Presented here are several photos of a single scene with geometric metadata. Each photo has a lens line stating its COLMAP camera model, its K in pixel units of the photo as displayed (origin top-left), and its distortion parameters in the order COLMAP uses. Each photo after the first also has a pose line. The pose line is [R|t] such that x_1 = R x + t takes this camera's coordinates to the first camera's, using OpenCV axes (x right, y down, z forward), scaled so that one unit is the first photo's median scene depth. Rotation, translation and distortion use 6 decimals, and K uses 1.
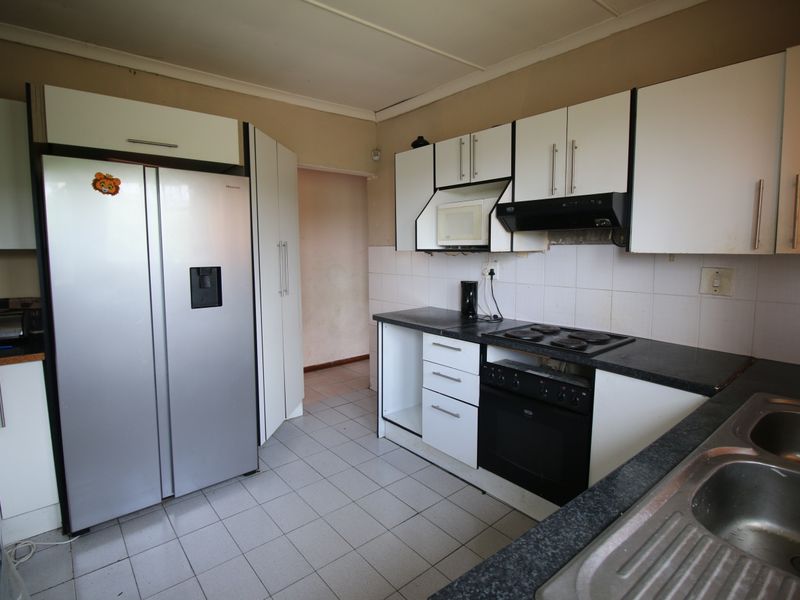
lens RADIAL K [[426.1, 0, 396.2], [0, 426.1, 288.2], [0, 0, 1]] dist [-0.005053, -0.001053]
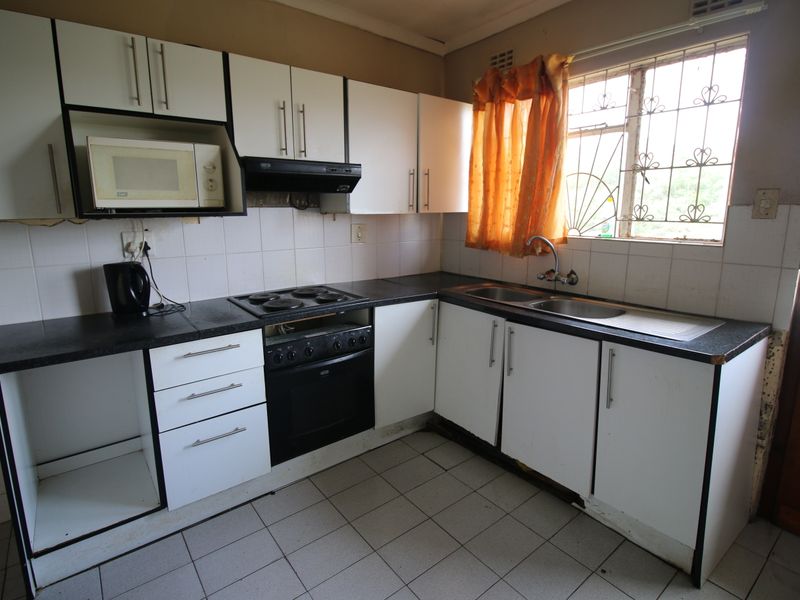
lens RADIAL K [[426.1, 0, 396.2], [0, 426.1, 288.2], [0, 0, 1]] dist [-0.005053, -0.001053]
pose [[0.026839, -0.180559, 0.983198, -0.586578], [0.100924, 0.979016, 0.177036, -0.063871], [-0.994532, 0.094476, 0.044499, 0.682786]]
